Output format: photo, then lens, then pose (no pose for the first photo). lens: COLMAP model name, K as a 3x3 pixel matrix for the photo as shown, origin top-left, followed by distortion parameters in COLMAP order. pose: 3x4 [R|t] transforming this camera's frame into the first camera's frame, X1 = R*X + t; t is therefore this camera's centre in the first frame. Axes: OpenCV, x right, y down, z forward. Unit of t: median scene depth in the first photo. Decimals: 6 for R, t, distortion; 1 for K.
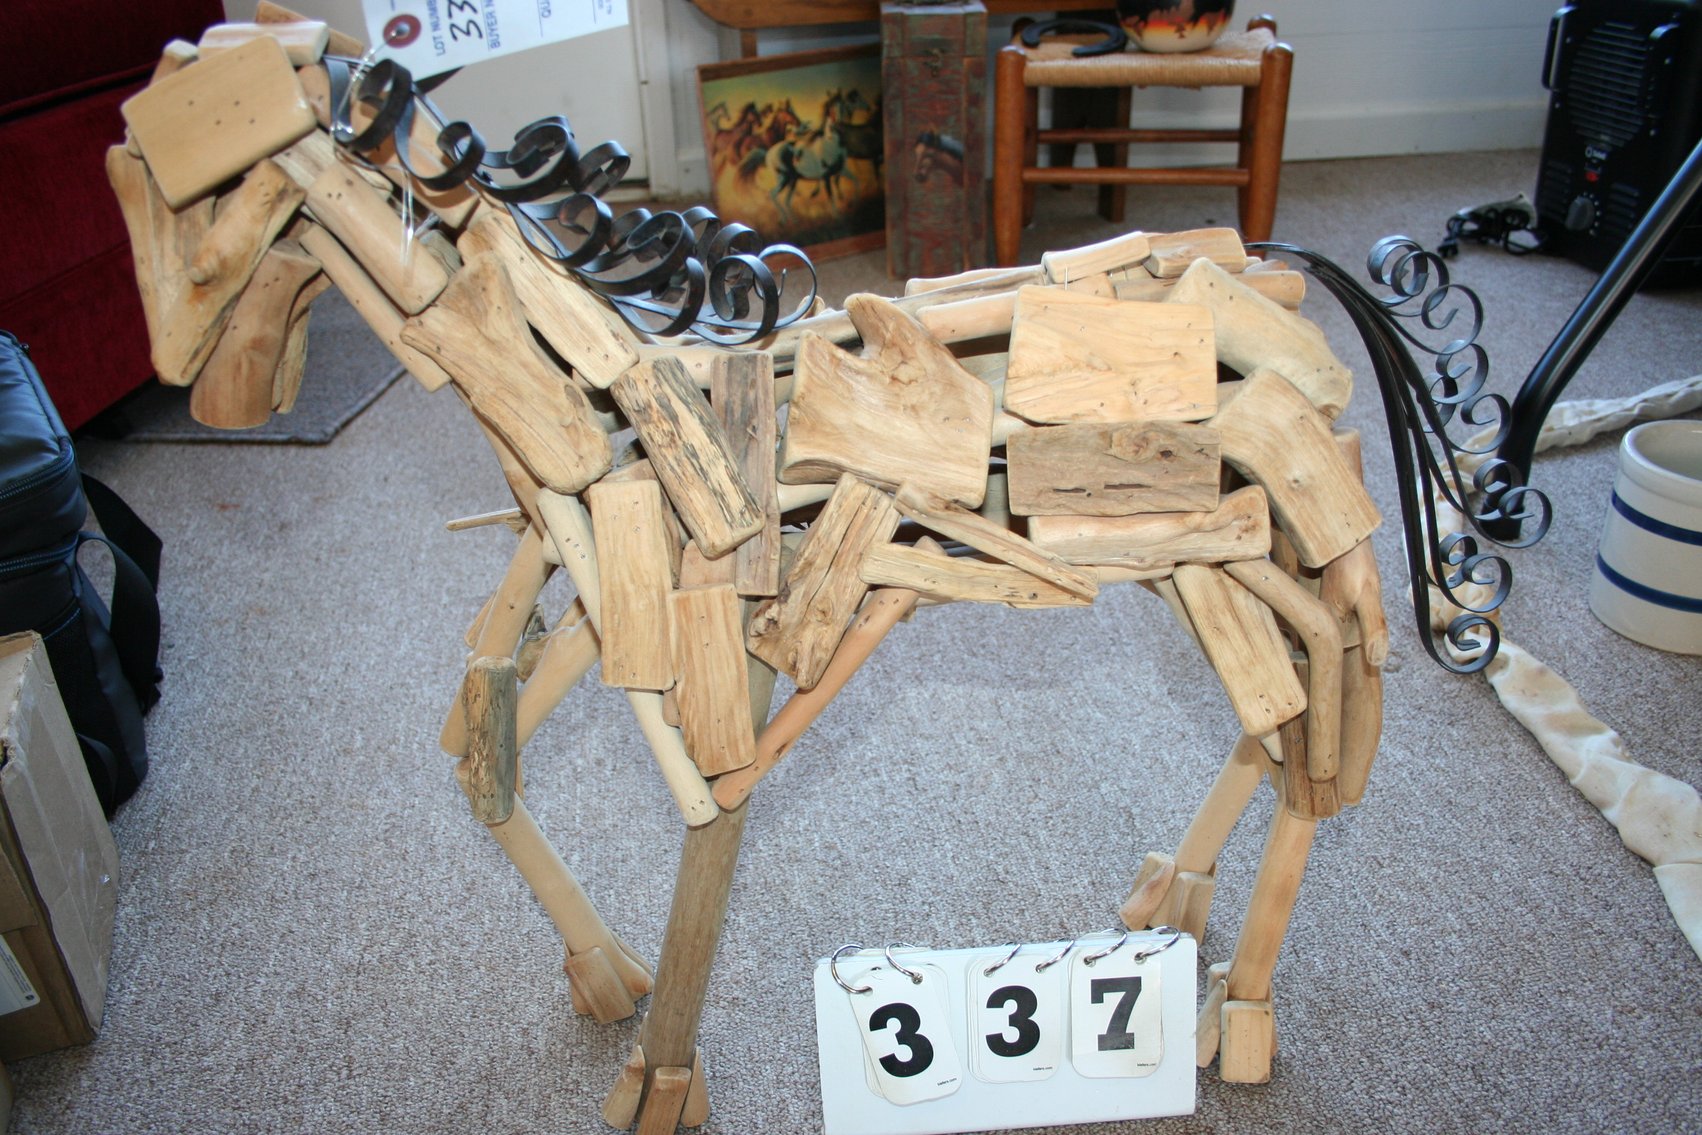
lens RADIAL K [[1446.8, 0, 851.0], [0, 1446.8, 562.1], [0, 0, 1]] dist [-0.104565, 0.019370]
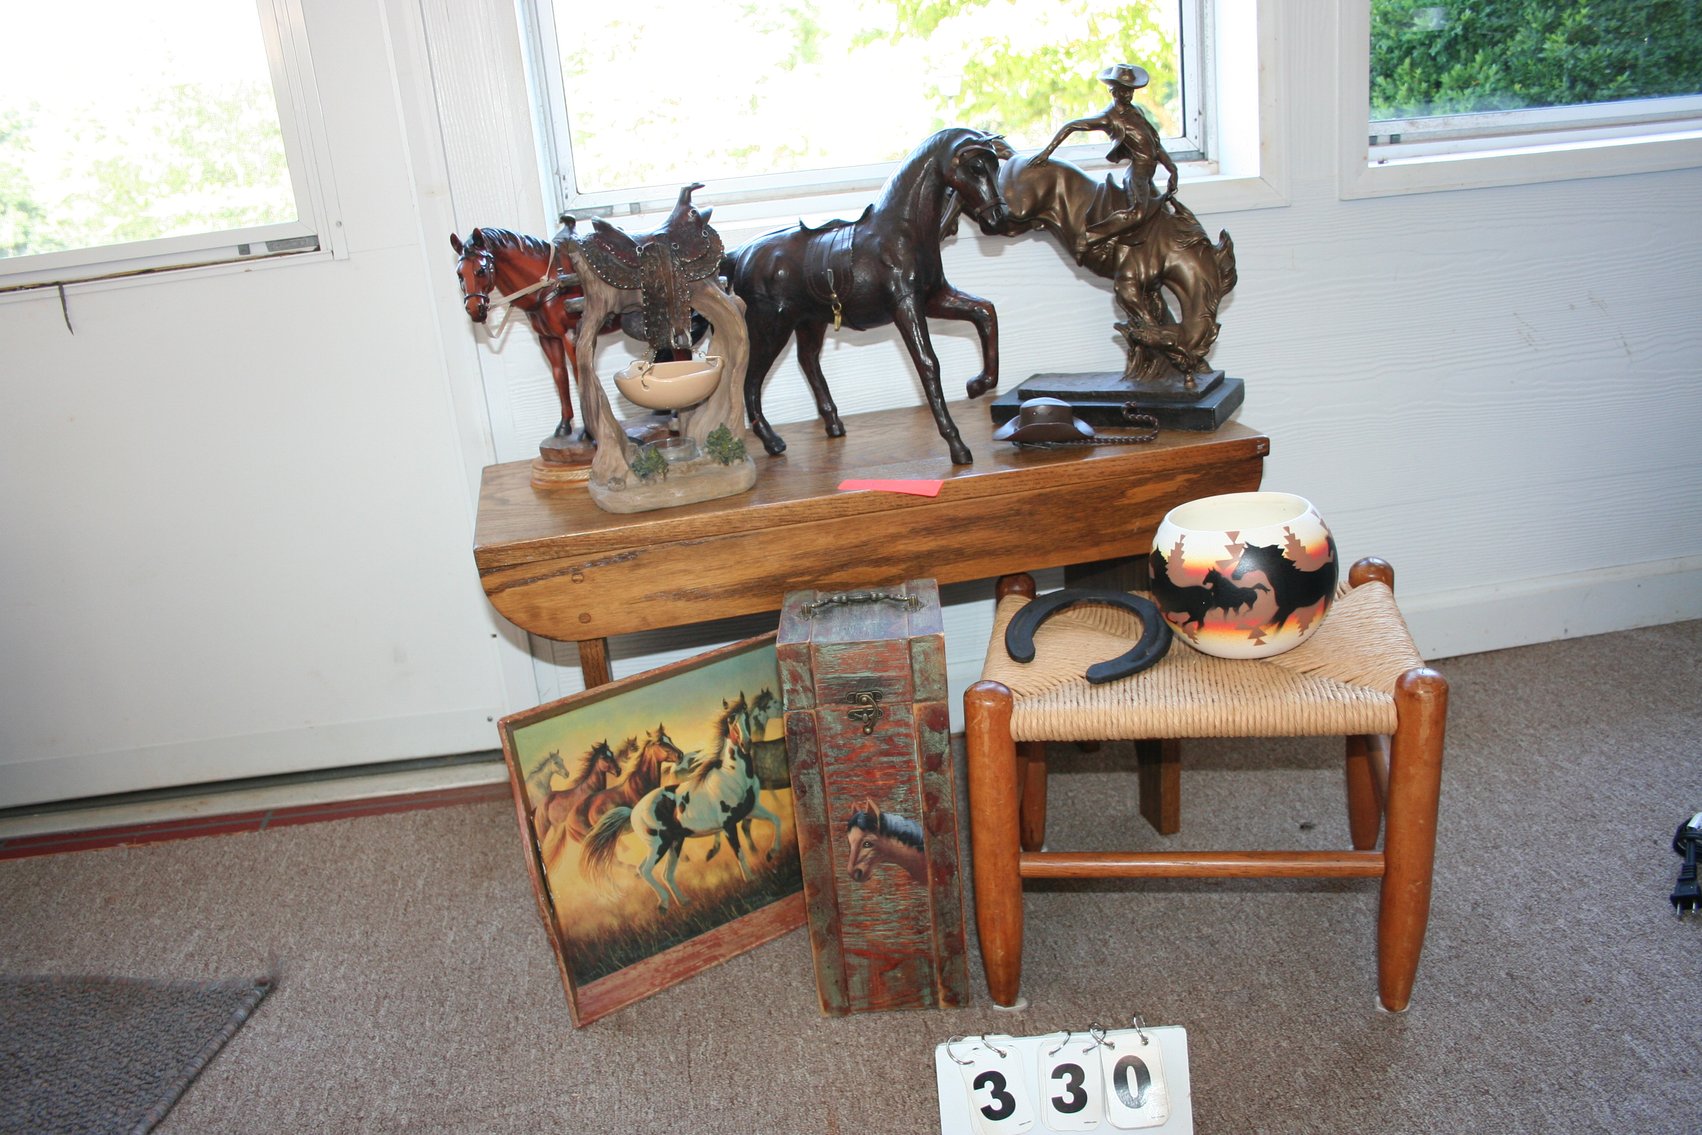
lens RADIAL K [[1446.8, 0, 852.1], [0, 1446.8, 574.4], [0, 0, 1]] dist [-0.104565, 0.019370]
pose [[0.998162, -0.054045, -0.027432, 0.066563], [0.048628, 0.984283, -0.169769, -0.275126], [0.036176, 0.168123, 0.985102, 0.333950]]
